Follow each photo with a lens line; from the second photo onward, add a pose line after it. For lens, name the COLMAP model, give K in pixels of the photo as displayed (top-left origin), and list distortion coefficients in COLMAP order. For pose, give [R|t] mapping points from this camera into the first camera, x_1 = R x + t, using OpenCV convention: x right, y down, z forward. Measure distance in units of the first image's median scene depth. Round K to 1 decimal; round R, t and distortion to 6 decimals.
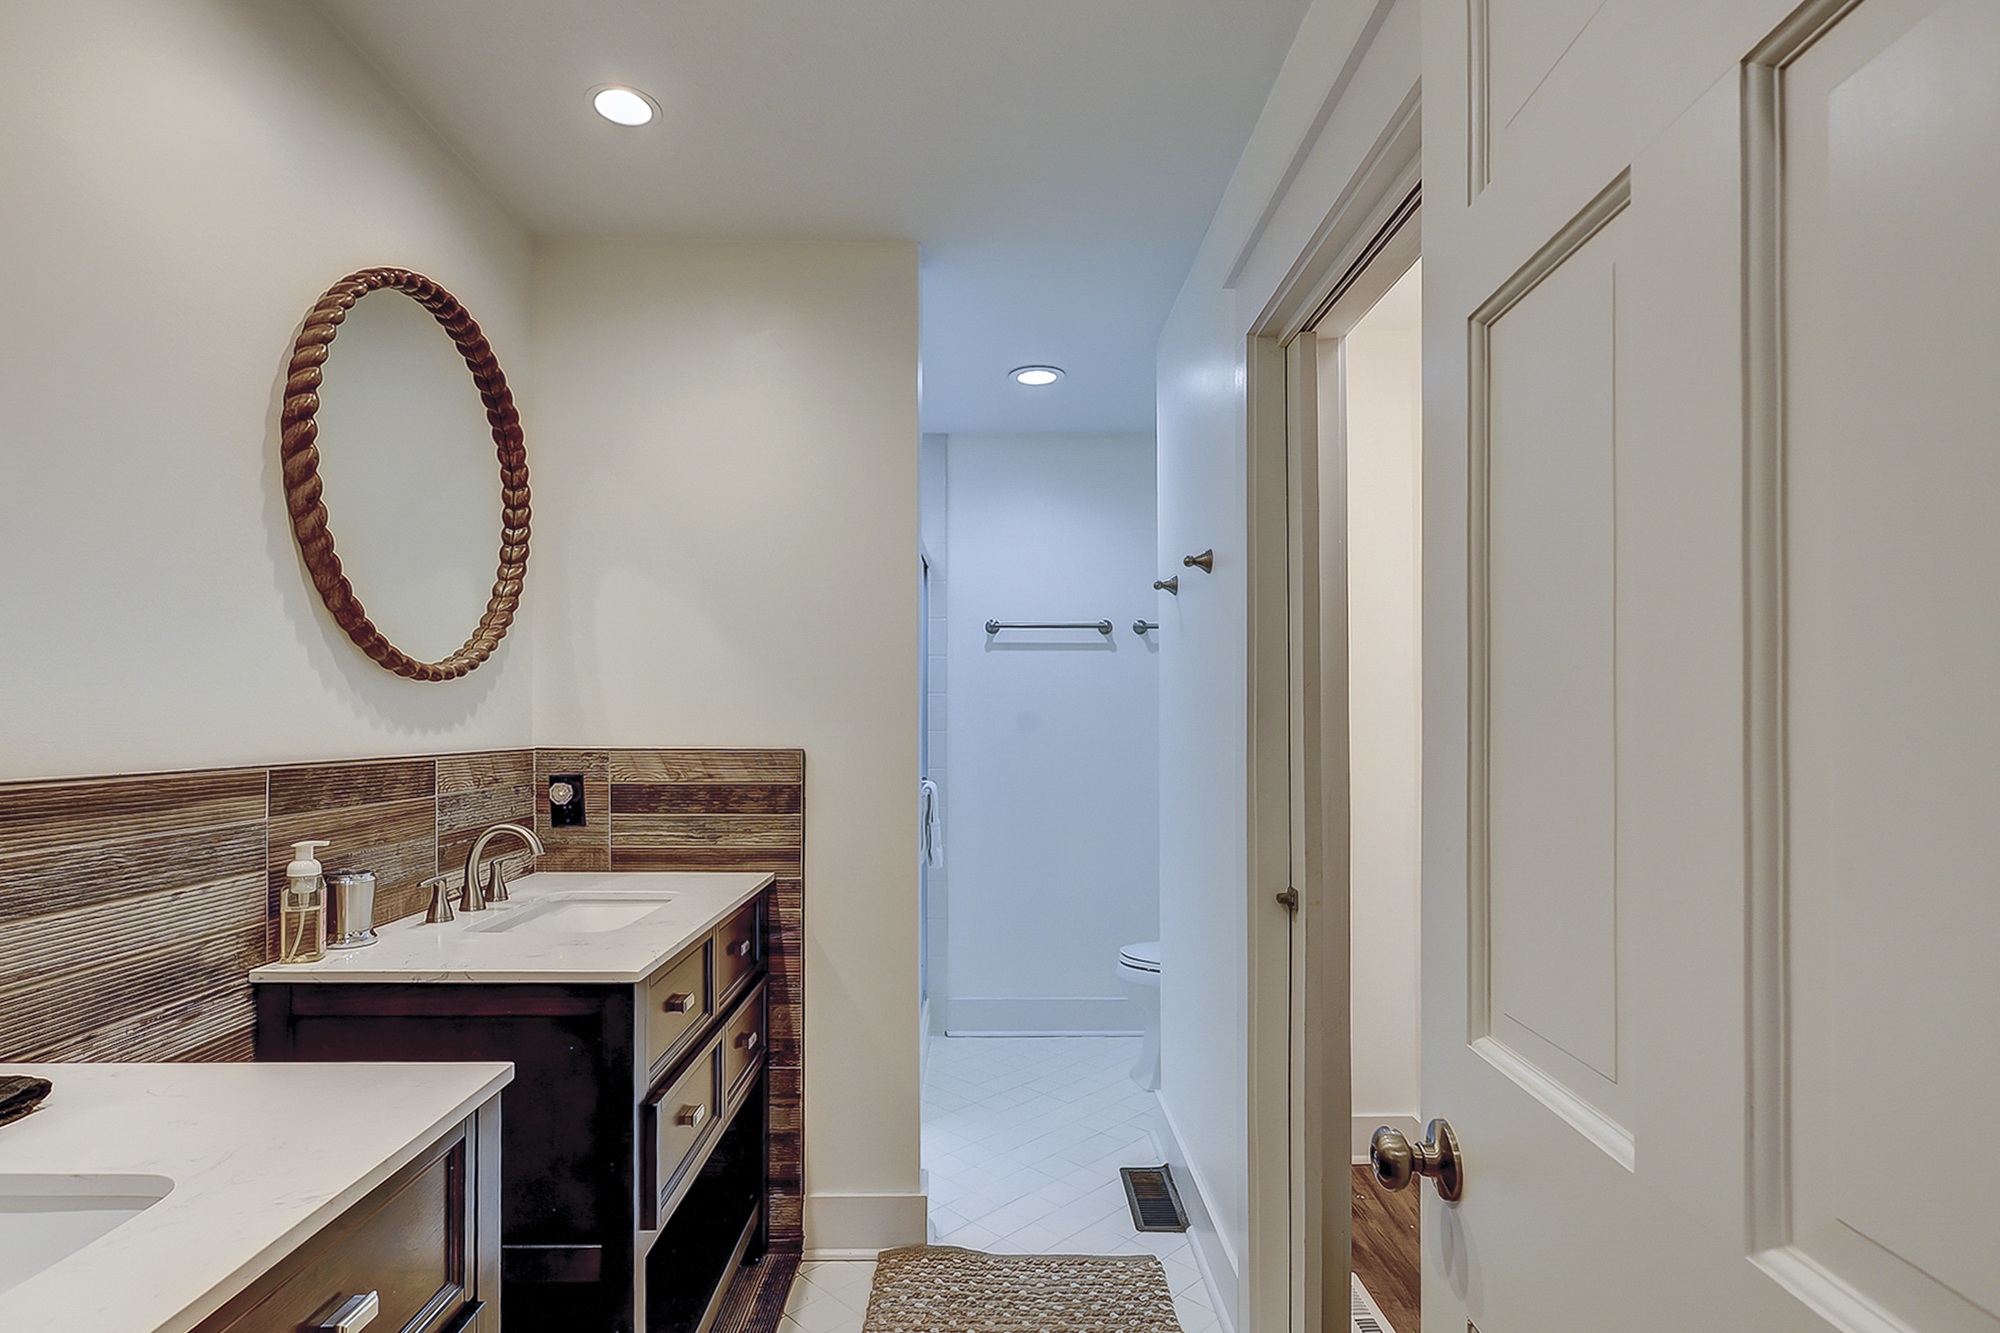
lens RADIAL K [[965.5, 0, 997.3], [0, 965.5, 712.7], [0, 0, 1]] dist [-0.000069, -0.001509]
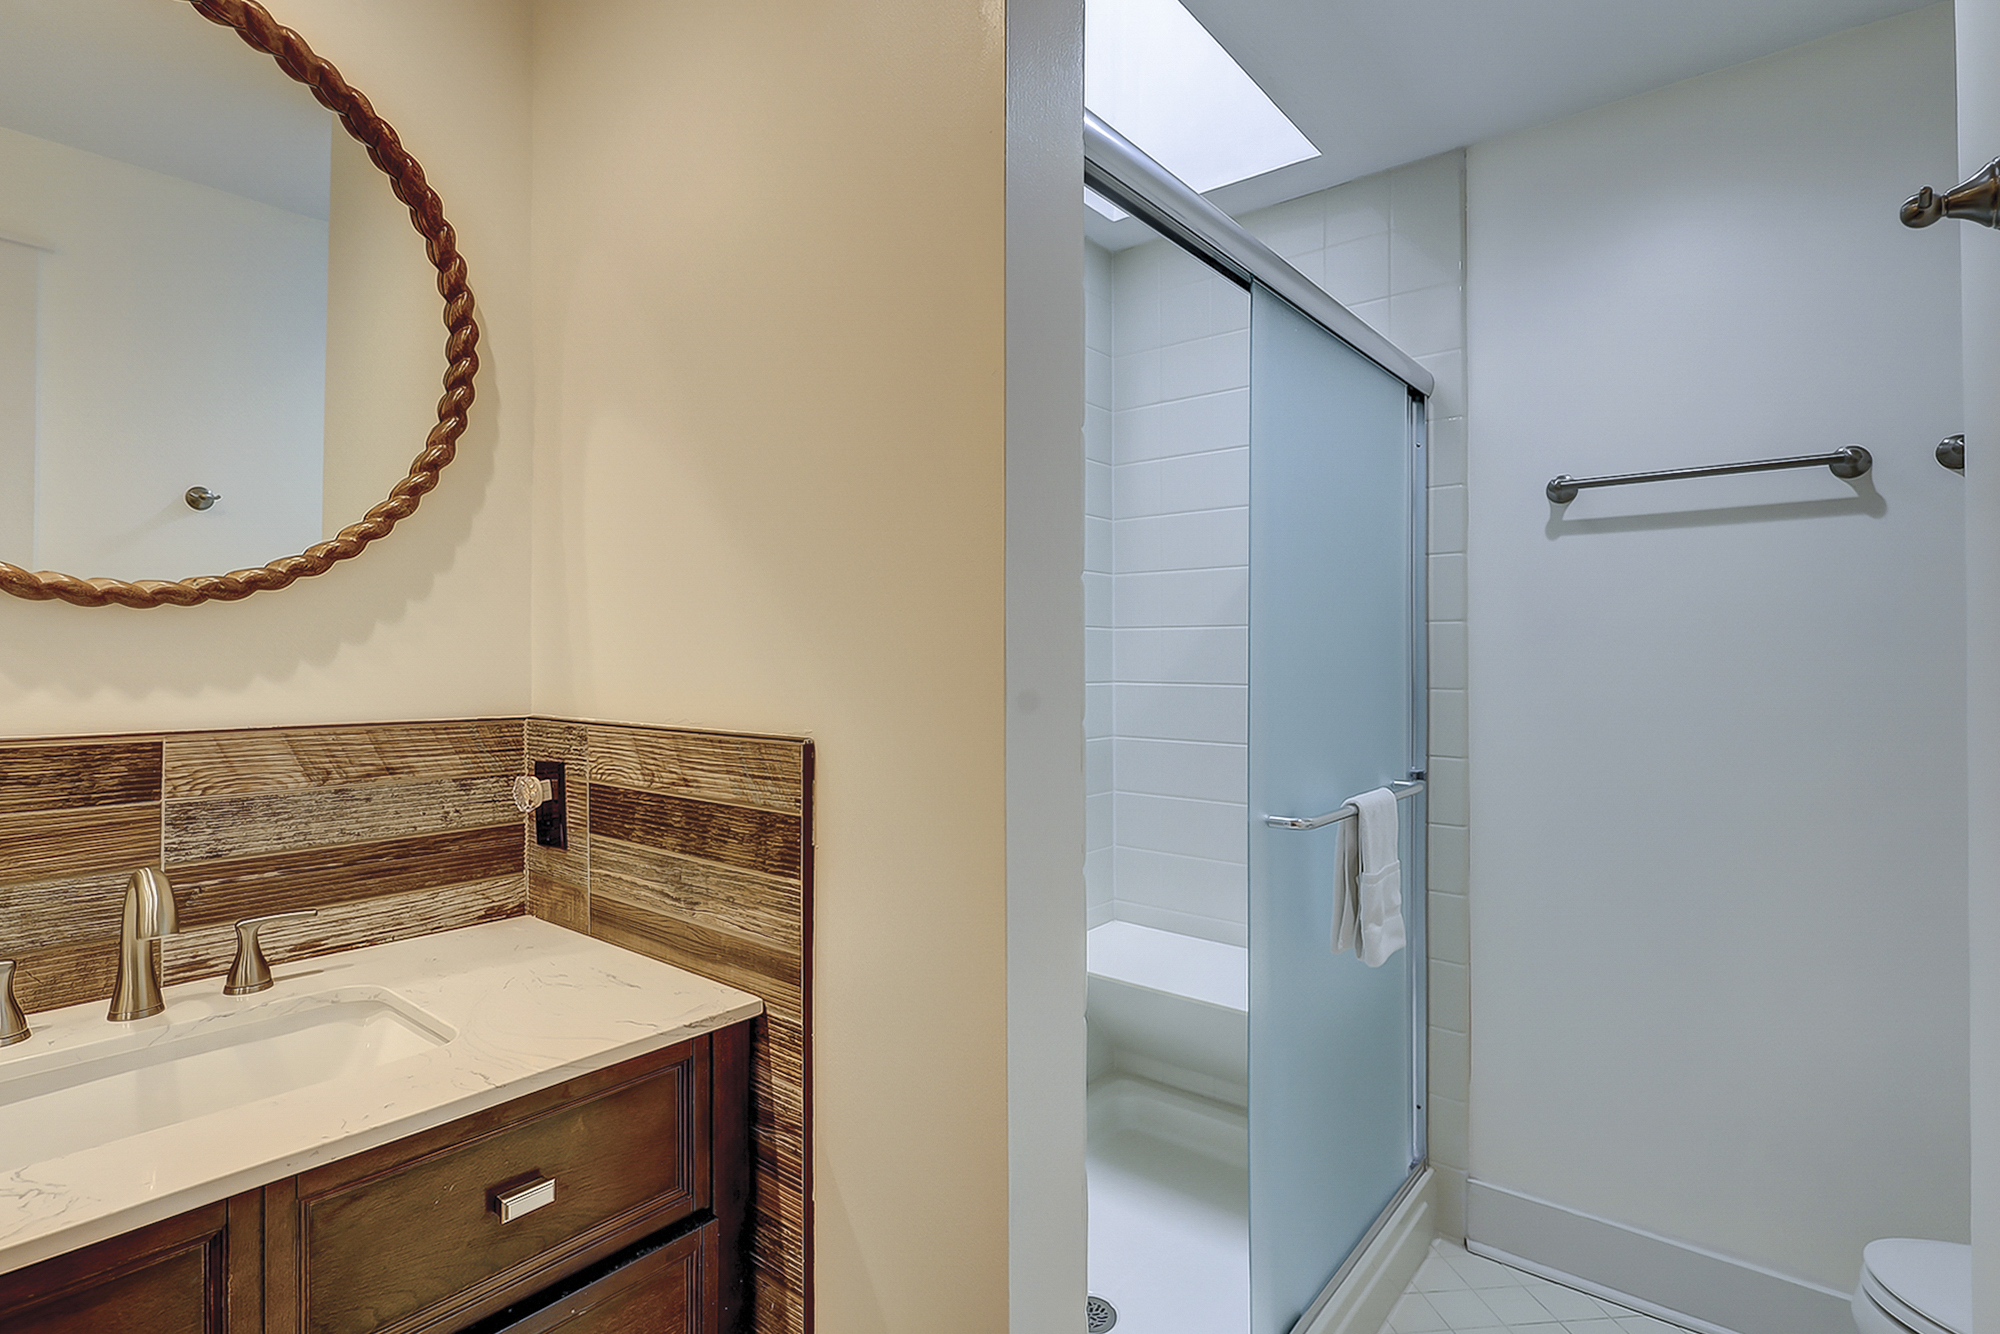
lens RADIAL K [[965.5, 0, 1004.7], [0, 965.5, 653.9], [0, 0, 1]] dist [-0.000069, -0.001509]
pose [[0.773435, -0.004884, -0.633857, 0.159783], [0.004321, 0.999988, -0.002433, -0.000749], [0.633861, -0.000857, 0.773446, 0.709791]]
